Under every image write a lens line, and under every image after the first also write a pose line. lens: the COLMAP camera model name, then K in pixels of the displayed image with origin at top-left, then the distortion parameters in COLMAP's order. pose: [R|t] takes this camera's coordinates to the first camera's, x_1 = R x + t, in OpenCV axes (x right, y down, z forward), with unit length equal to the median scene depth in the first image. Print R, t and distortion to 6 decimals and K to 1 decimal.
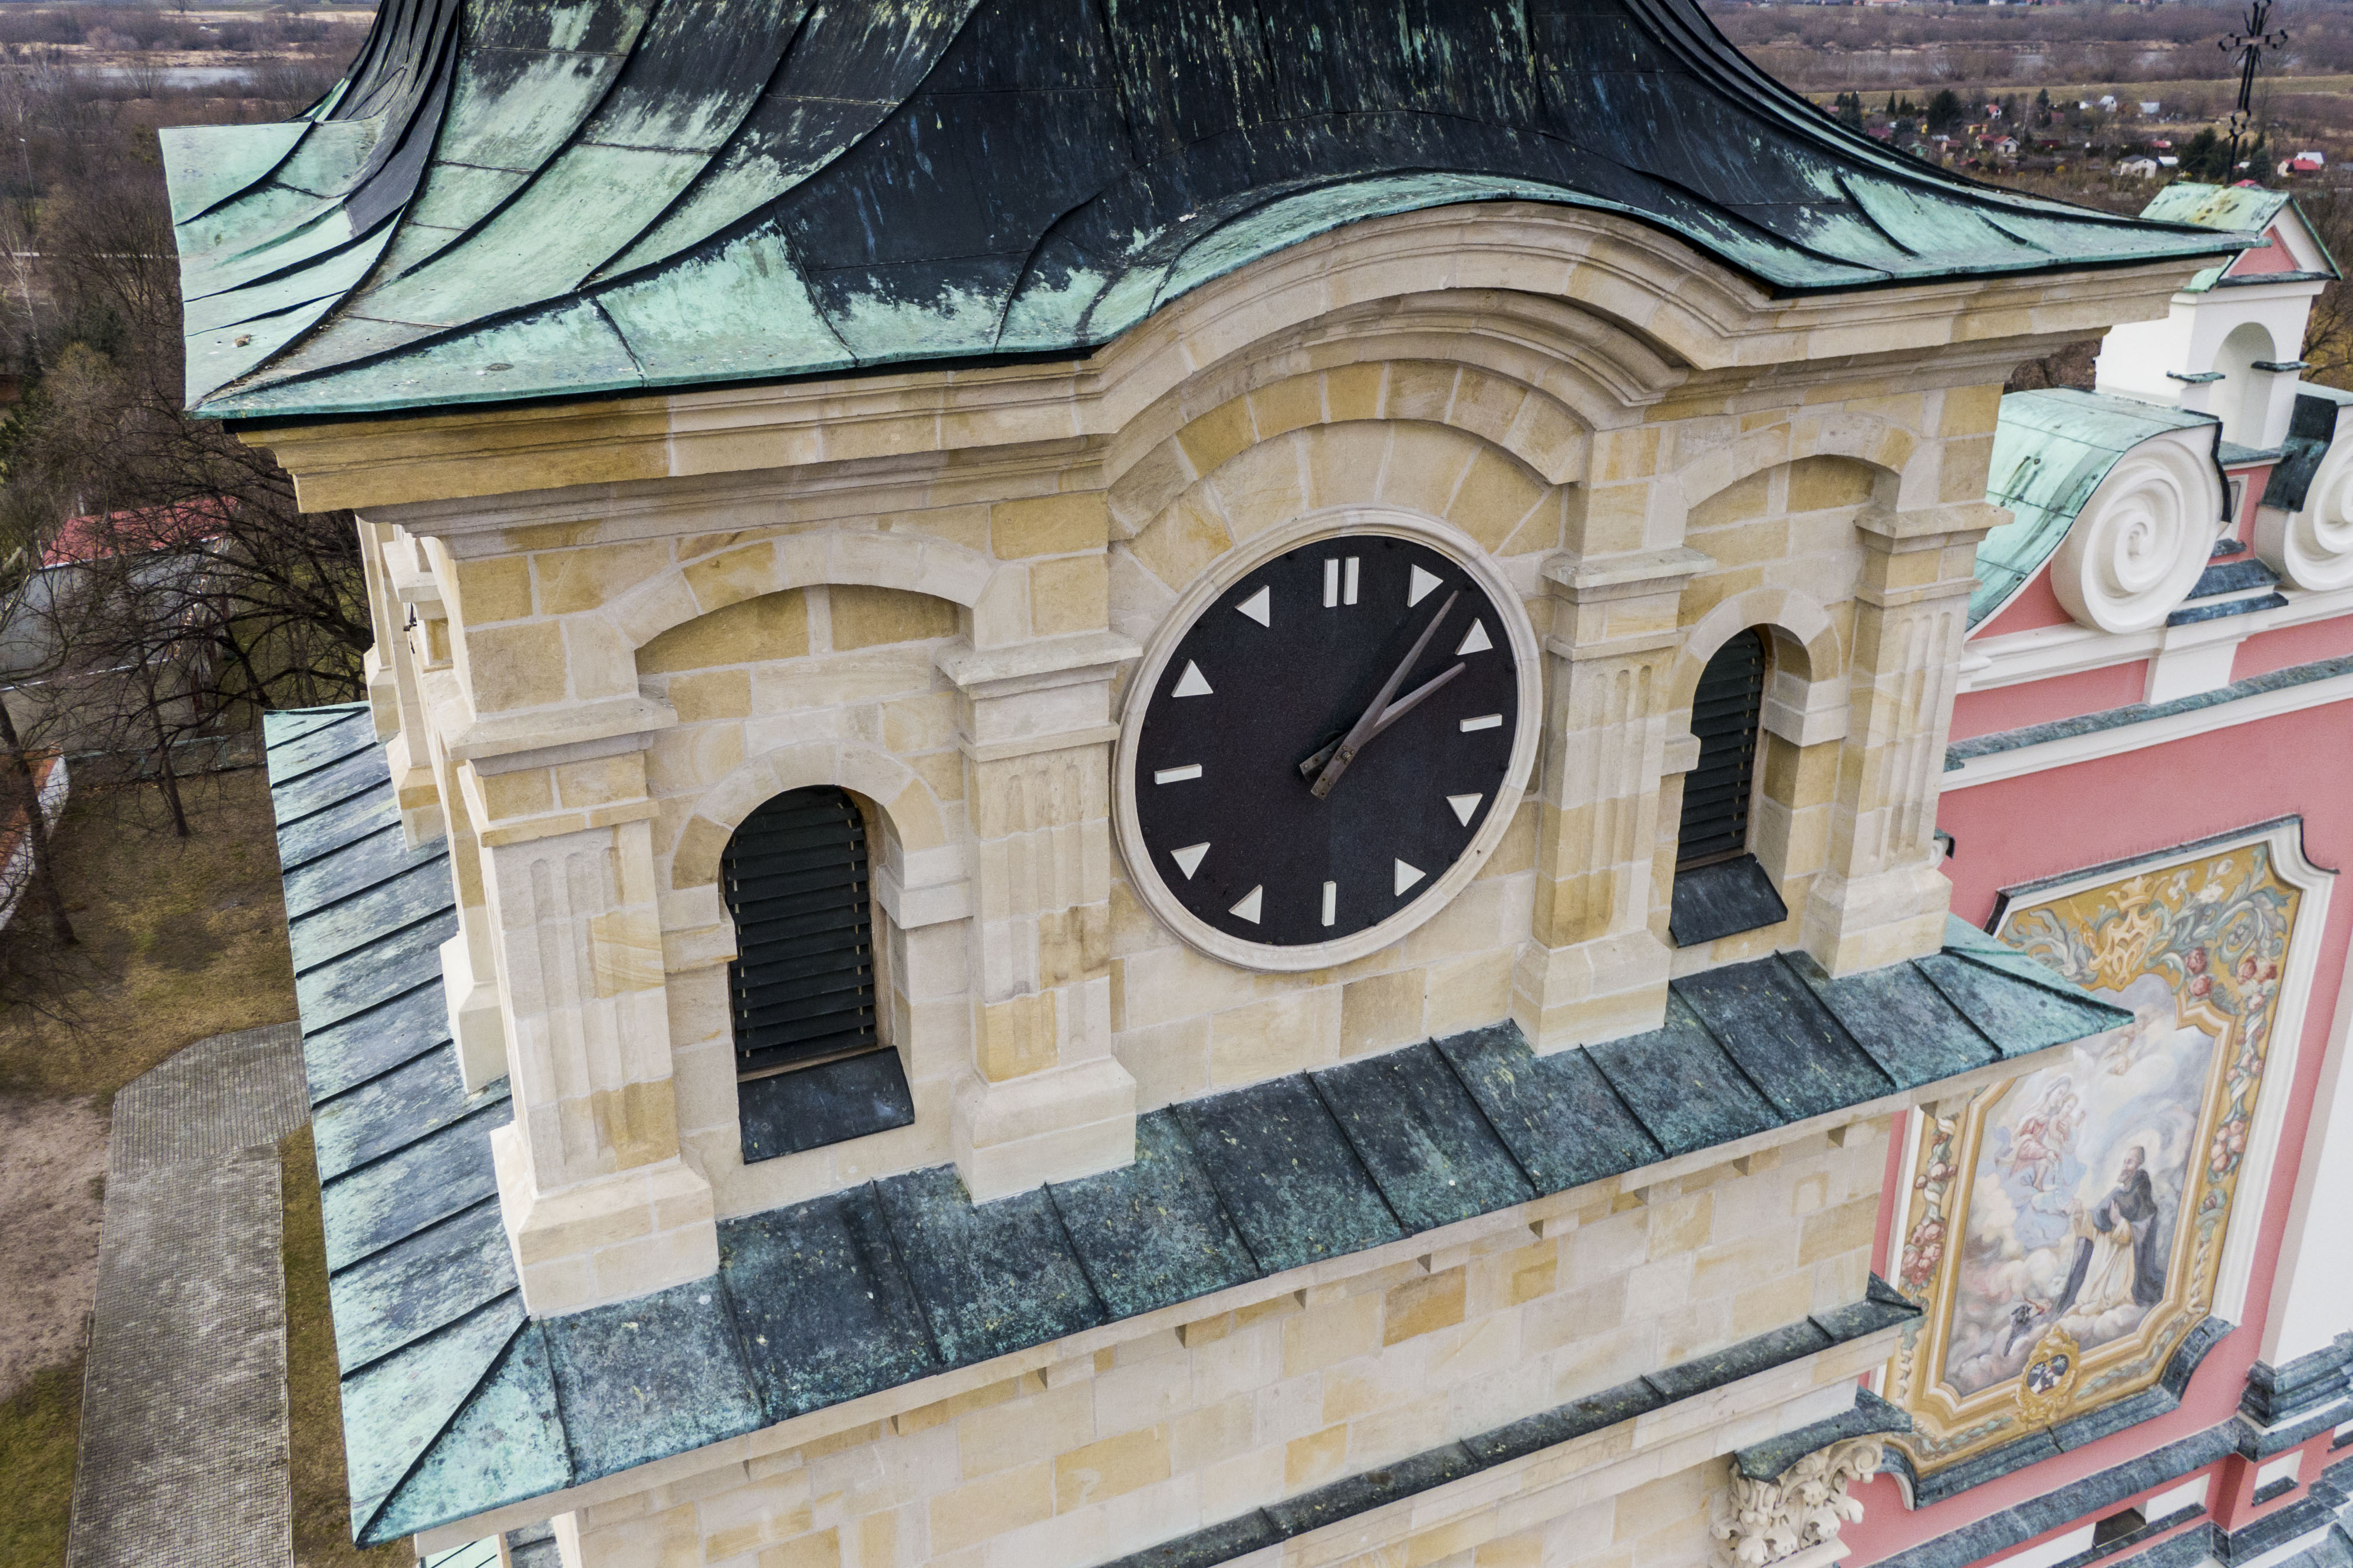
lens RADIAL K [[1946.6, 0, 1176.5], [0, 1946.6, 784.0], [0, 0, 1]] dist [0.066868, 0.010036]
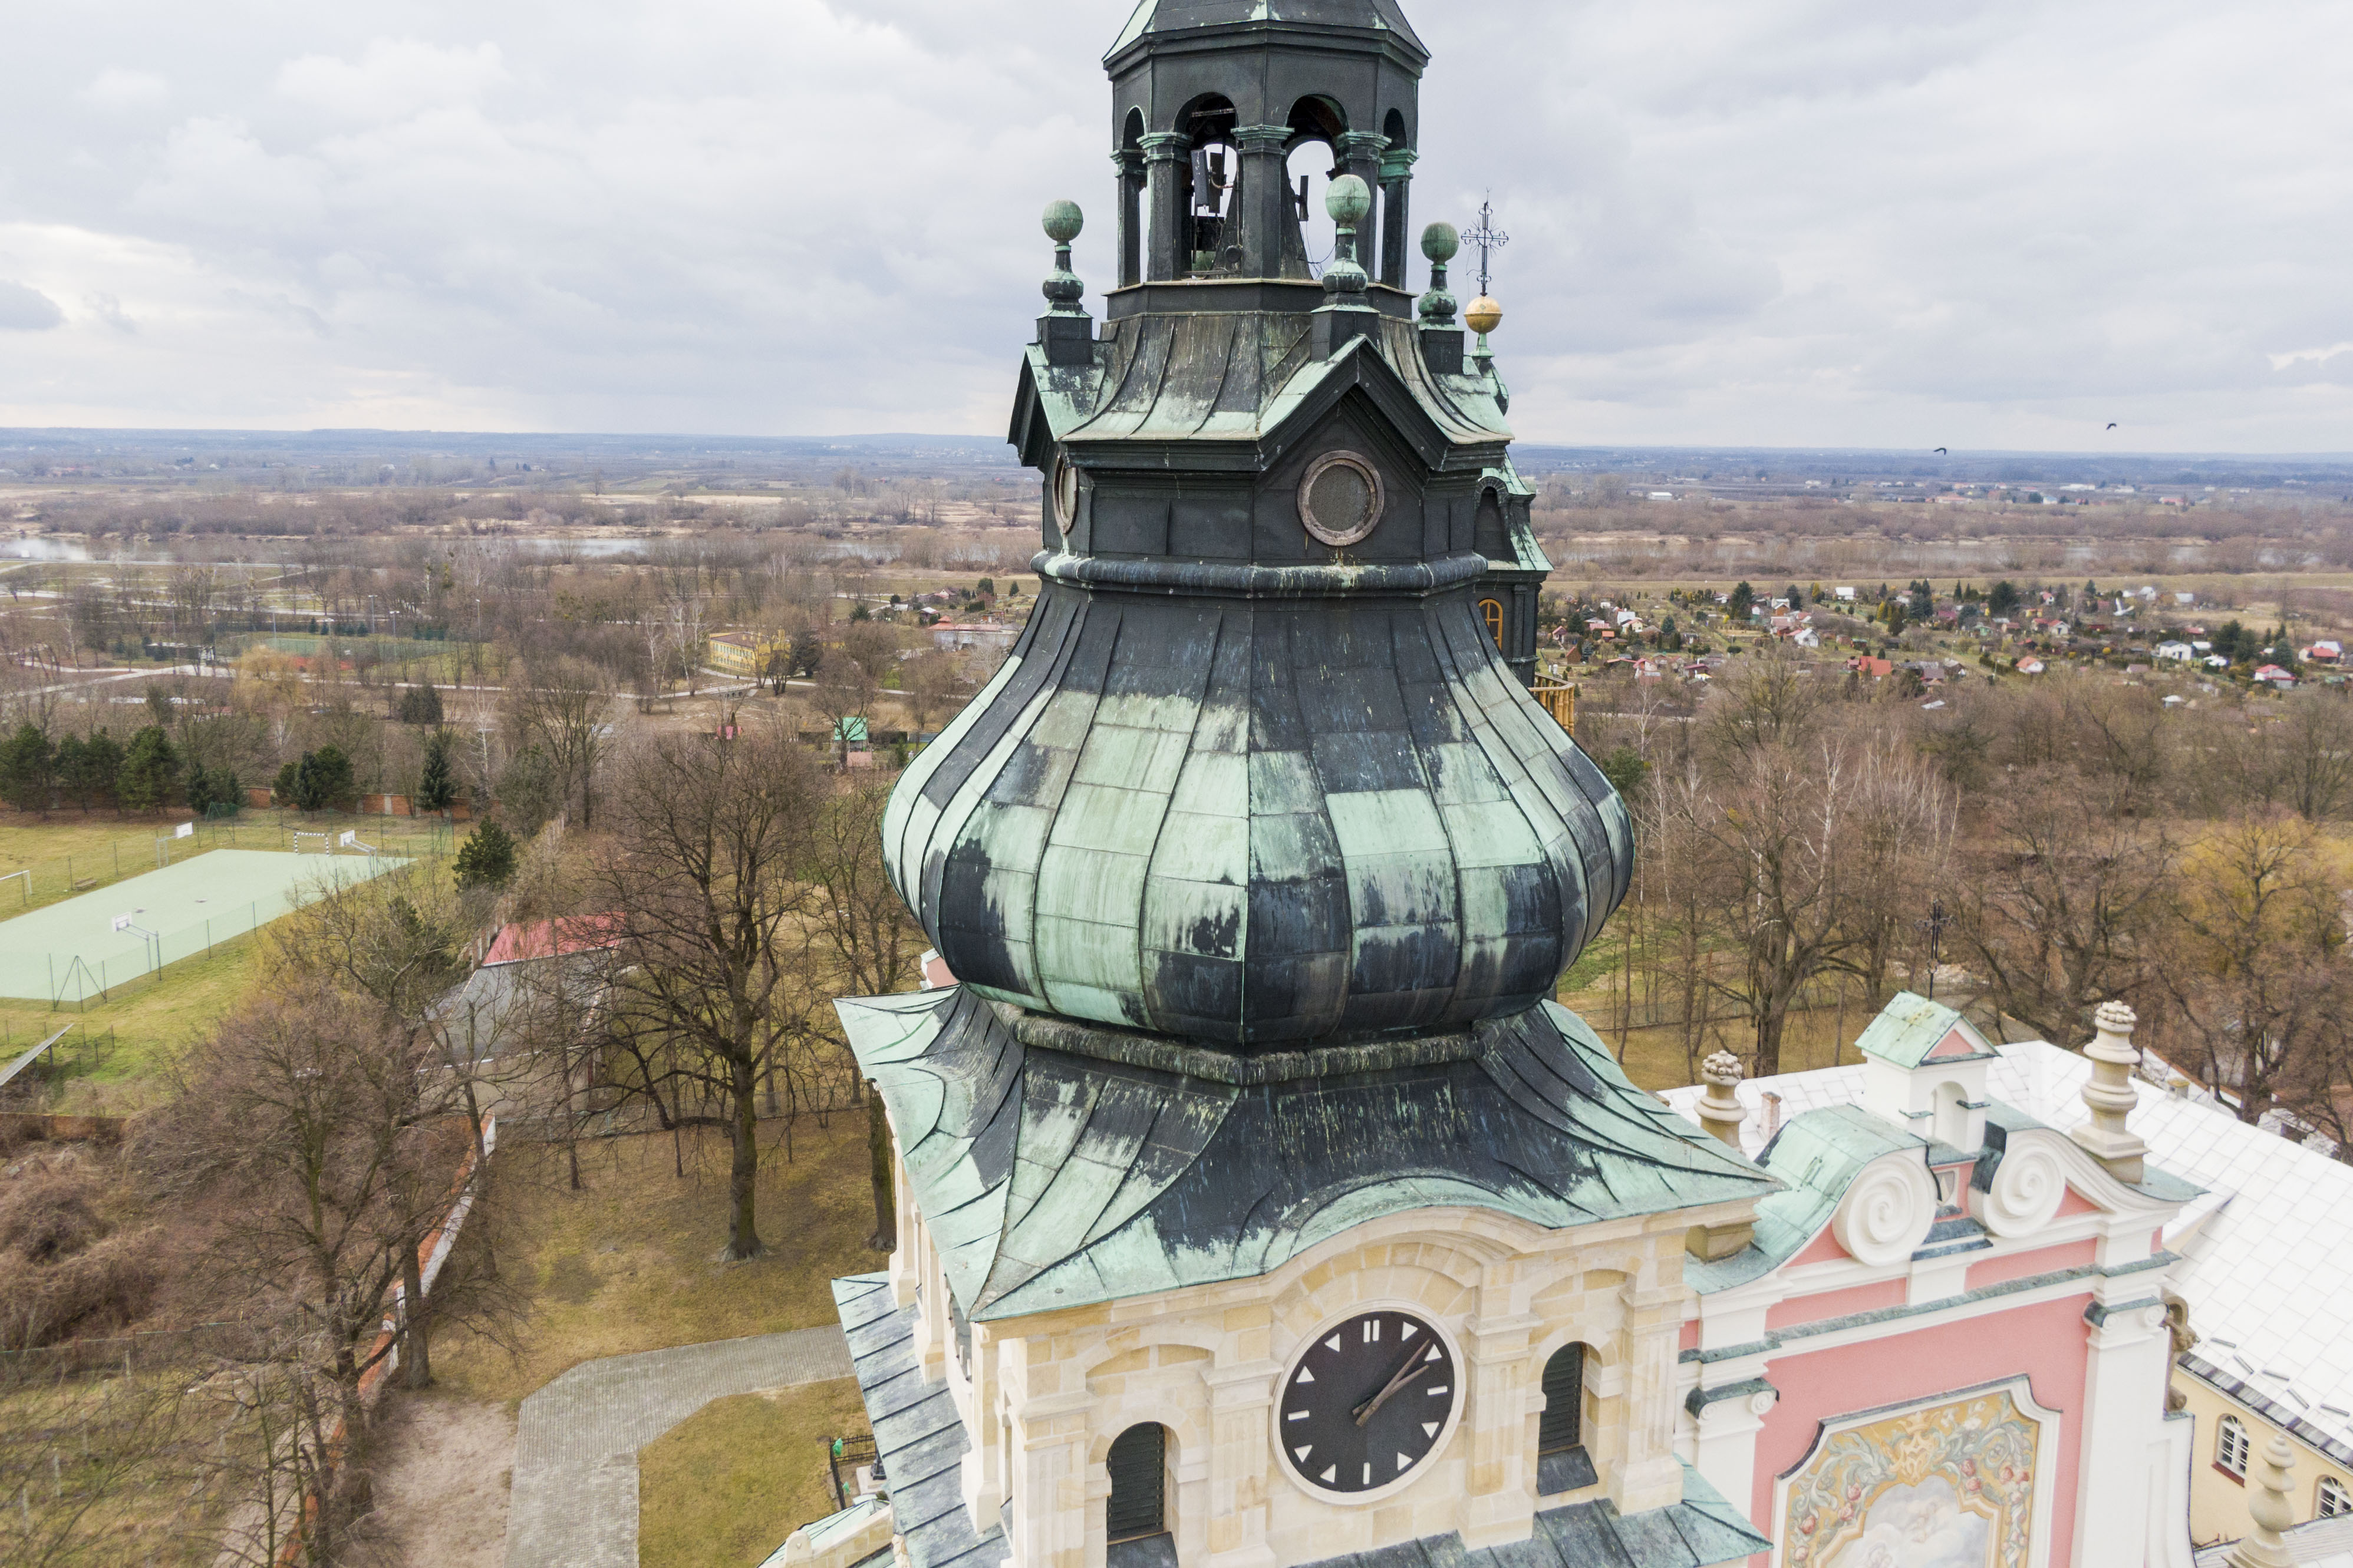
lens RADIAL K [[1650.3, 0, 1176.5], [0, 1650.3, 784.0], [0, 0, 1]] dist [0.043786, -0.026519]
pose [[0.994117, 0.025316, -0.105308, 0.040608], [-0.046888, 0.977059, -0.207741, -0.285820], [0.097633, 0.211457, 0.972499, -0.969604]]
